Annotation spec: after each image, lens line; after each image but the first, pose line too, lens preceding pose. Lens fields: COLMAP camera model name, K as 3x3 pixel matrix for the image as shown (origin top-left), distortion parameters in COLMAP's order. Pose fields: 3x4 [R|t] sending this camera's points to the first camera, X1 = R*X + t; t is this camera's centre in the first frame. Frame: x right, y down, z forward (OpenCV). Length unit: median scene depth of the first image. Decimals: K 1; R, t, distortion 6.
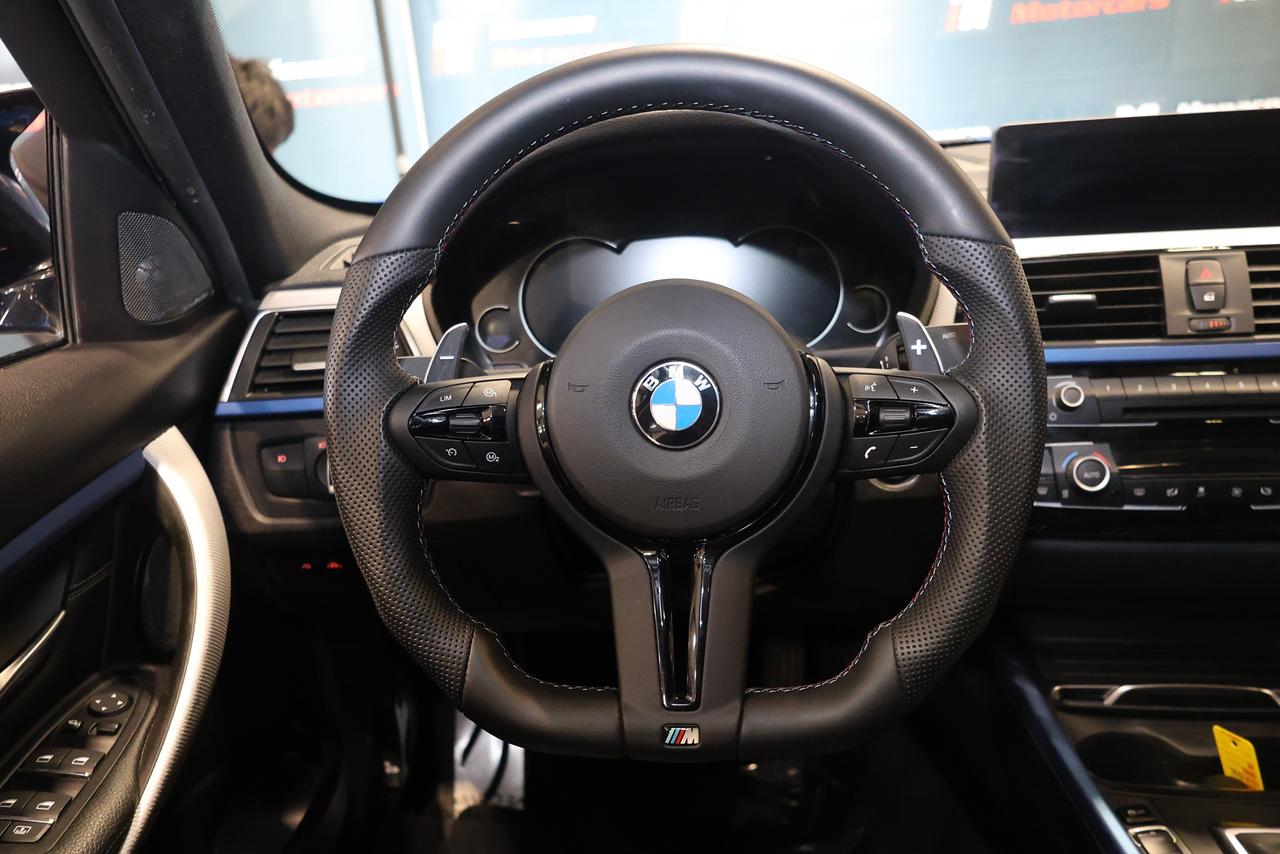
lens RADIAL K [[1043.9, 0, 640.0], [0, 1043.9, 427.0], [0, 0, 1]] dist [-0.008635, -0.001121]
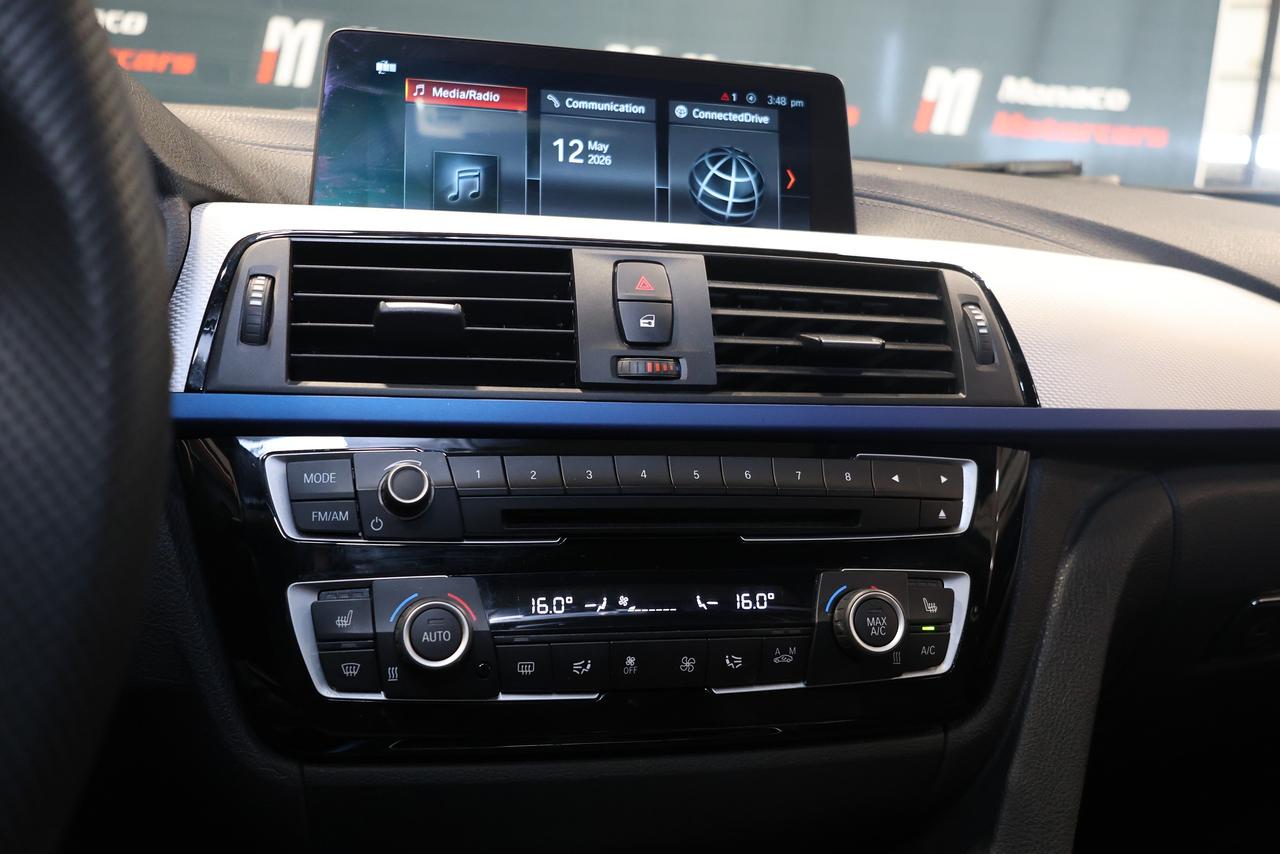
lens RADIAL K [[1201.9, 0, 640.0], [0, 1201.9, 427.0], [0, 0, 1]] dist [-0.000404, -0.001499]
pose [[0.913955, 0.055944, 0.401940, 0.276626], [-0.004354, 0.991747, -0.128137, 0.018526], [-0.405791, 0.115361, 0.906656, 0.400780]]
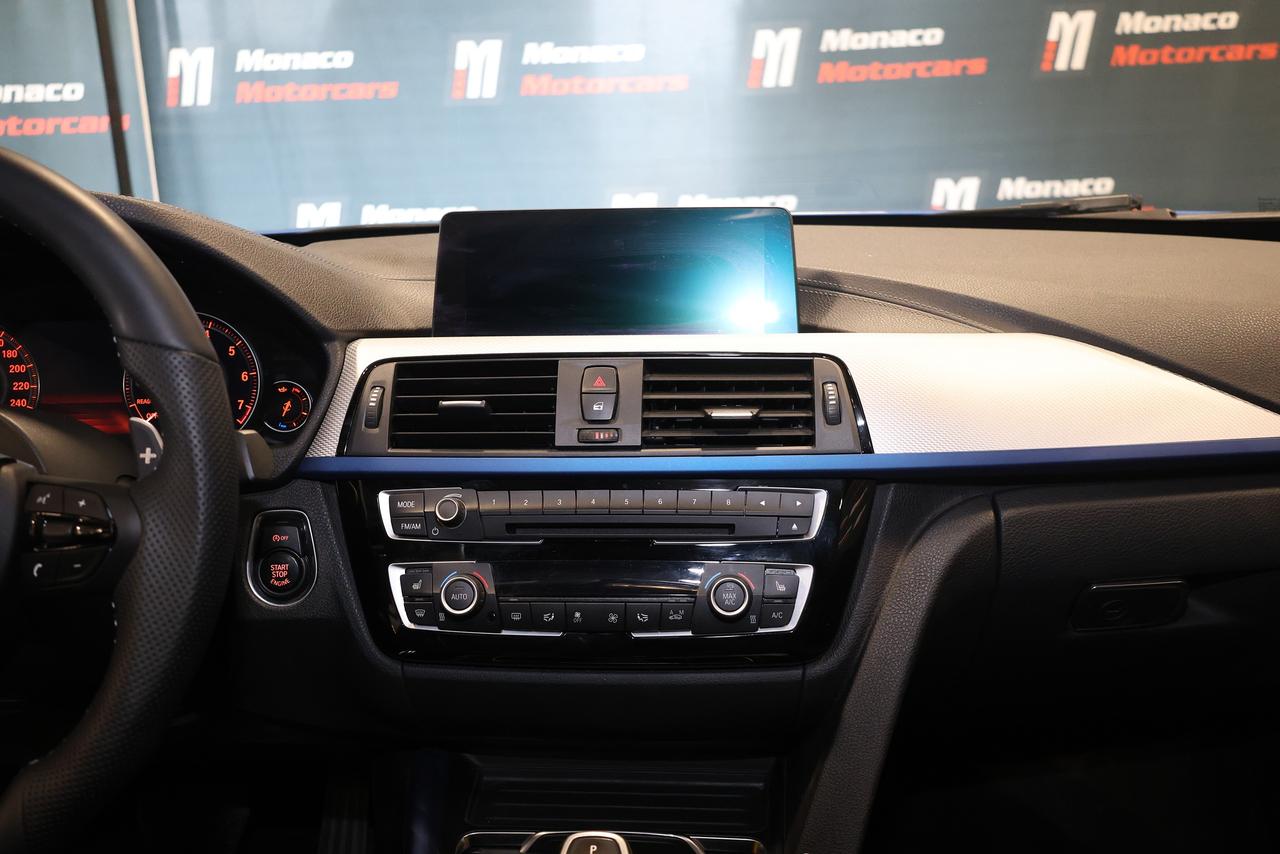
lens RADIAL K [[1239.8, 0, 640.0], [0, 1239.8, 427.0], [0, 0, 1]] dist [-0.015381, -0.003809]
pose [[0.994338, 0.028988, 0.102230, 0.468908], [-0.021064, 0.996749, -0.077762, -0.020886], [-0.104152, 0.075168, 0.991717, -0.104347]]
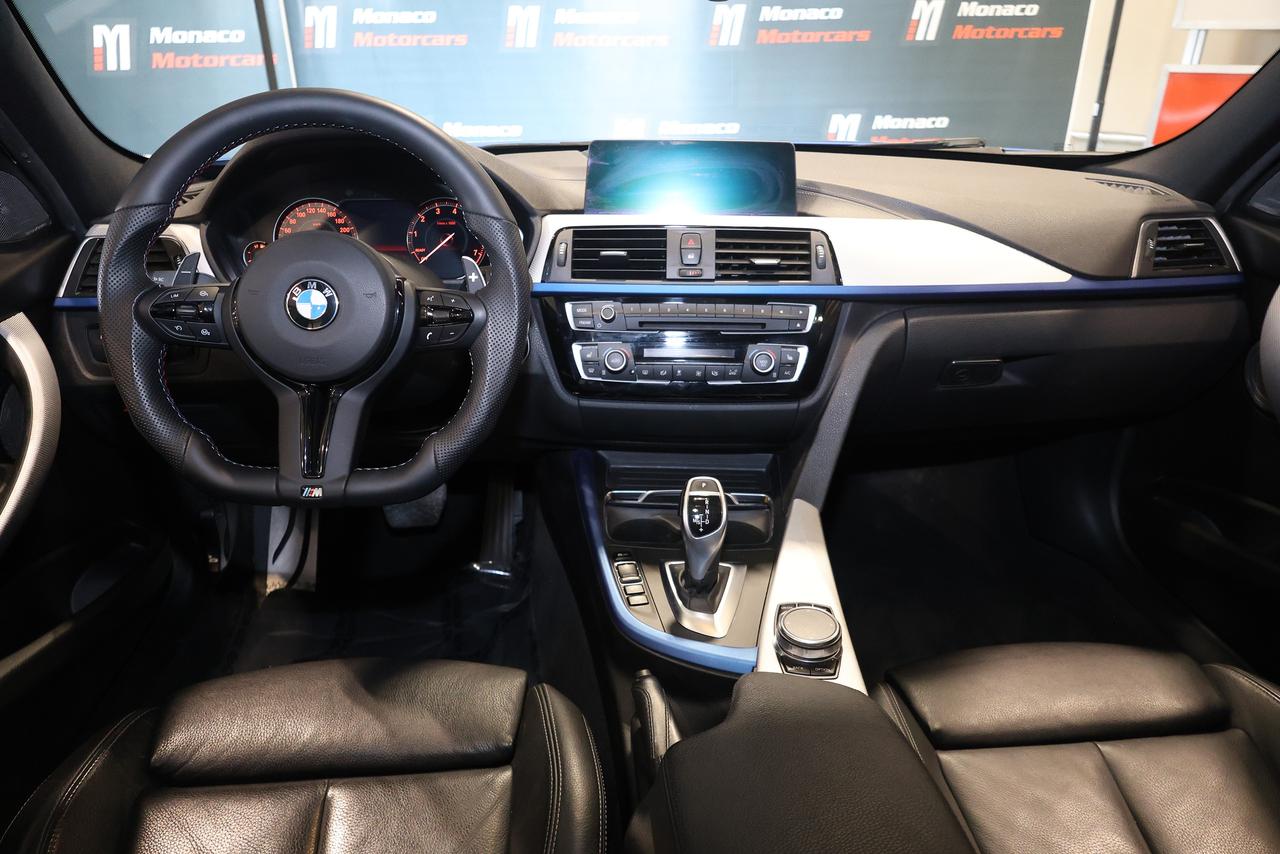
lens RADIAL K [[842.7, 0, 640.0], [0, 842.7, 427.0], [0, 0, 1]] dist [-0.033865, 0.002394]
pose [[0.988438, 0.019471, 0.150368, 0.267801], [-0.033602, 0.995190, 0.092018, 0.025607], [-0.147853, -0.096007, 0.984338, -0.338439]]
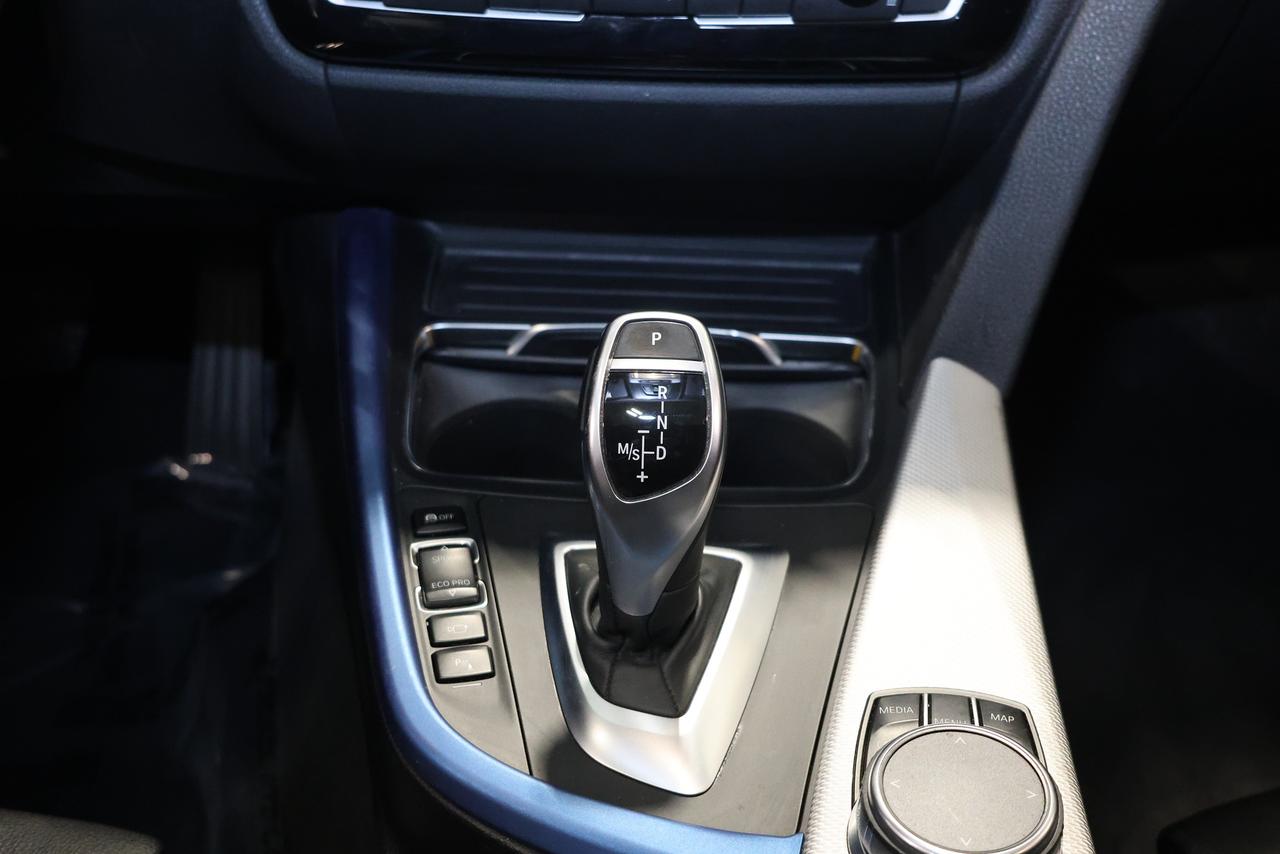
lens RADIAL K [[1585.1, 0, 640.0], [0, 1585.1, 427.0], [0, 0, 1]] dist [0.001133, -0.004224]
pose [[0.988817, 0.004332, 0.149074, 0.419298], [-0.045456, 0.960771, 0.273594, 0.053463], [-0.142041, -0.277310, 0.950223, 0.101551]]
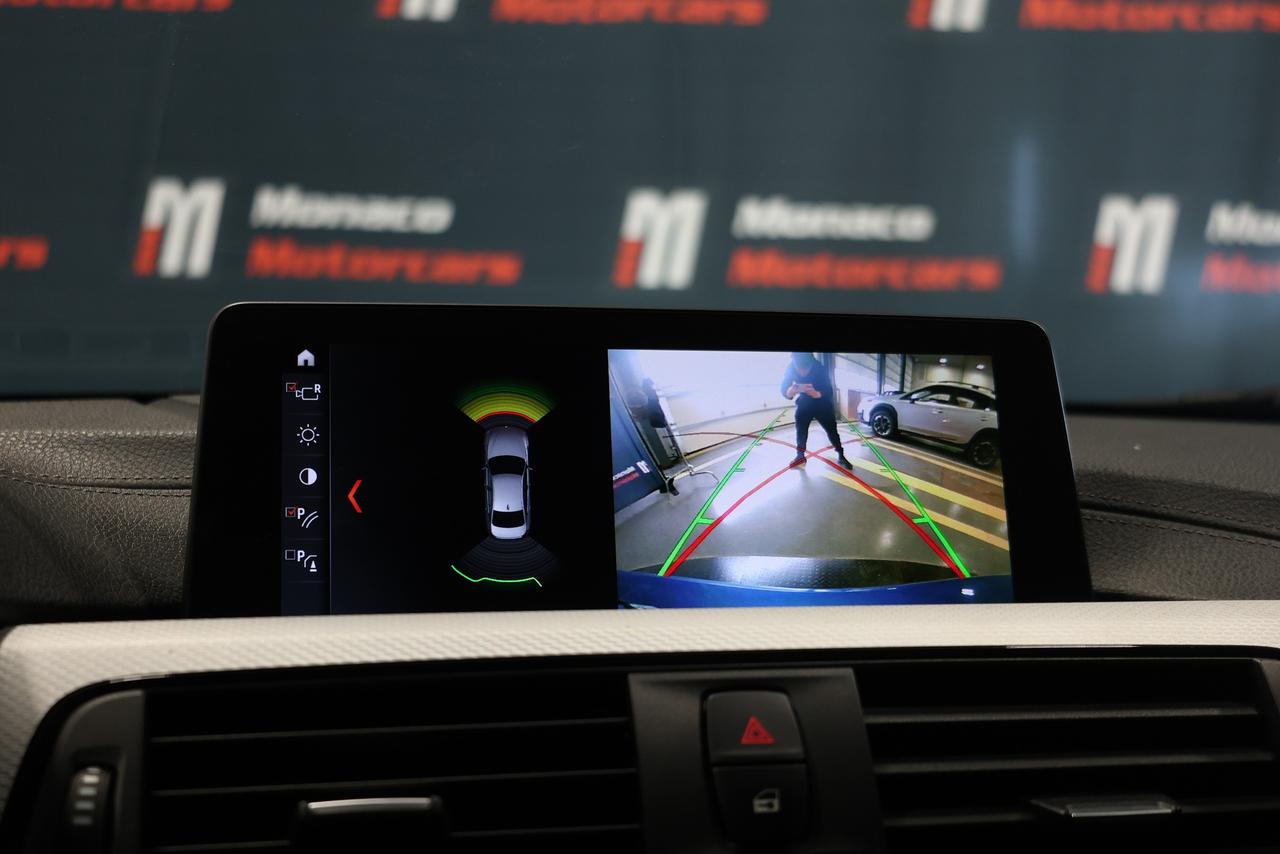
lens RADIAL K [[1781.4, 0, 640.0], [0, 1781.4, 427.0], [0, 0, 1]] dist [-0.060726, 0.001868]
pose [[0.929189, 0.076053, 0.361695, 0.295725], [0.036218, 0.955155, -0.293883, -0.074209], [-0.367825, 0.286173, 0.884765, 0.479843]]
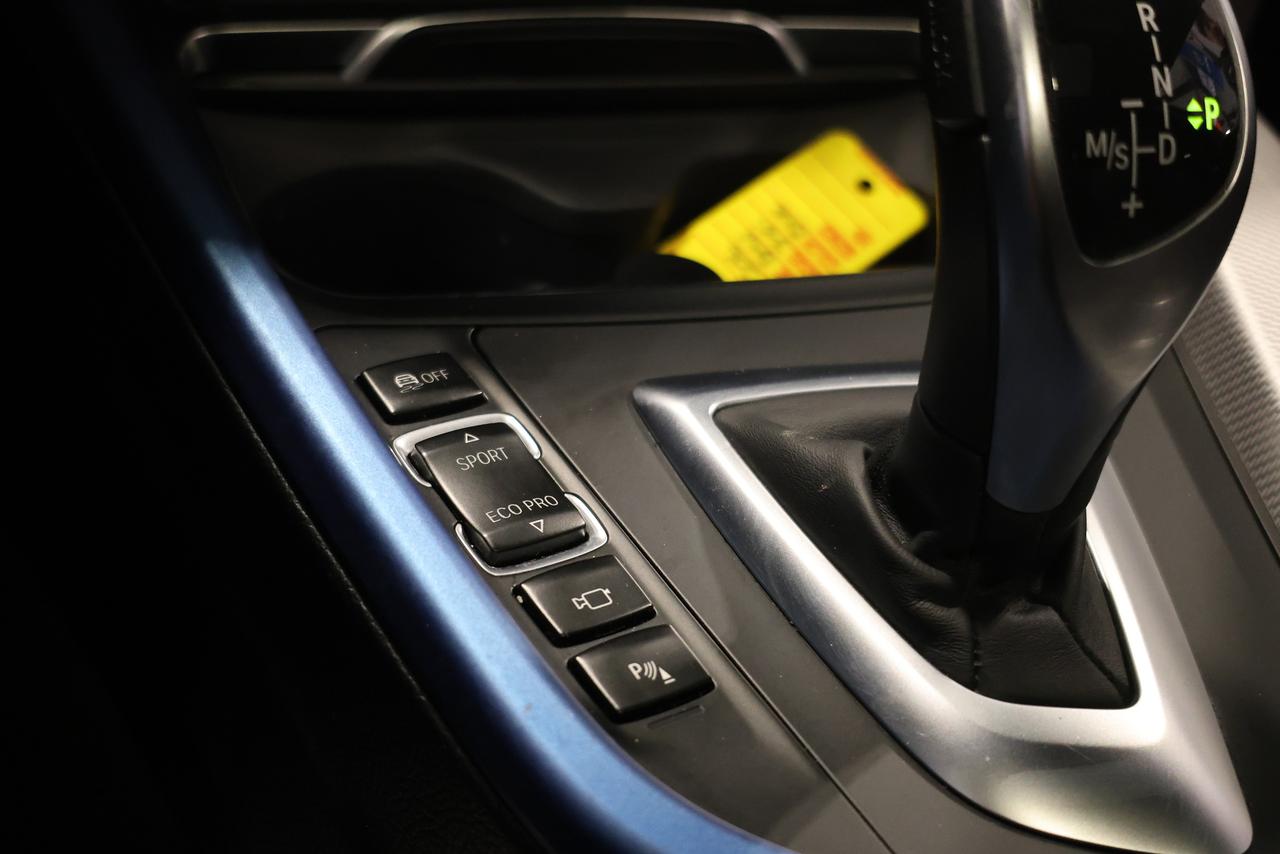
lens RADIAL K [[1781.4, 0, 640.0], [0, 1781.4, 427.0], [0, 0, 1]] dist [-0.060726, 0.001868]
pose [[0.853962, -0.125008, 0.505096, 0.253707], [-0.054117, 0.944111, 0.325156, 0.200000], [-0.517514, -0.305005, 0.799469, 0.519941]]
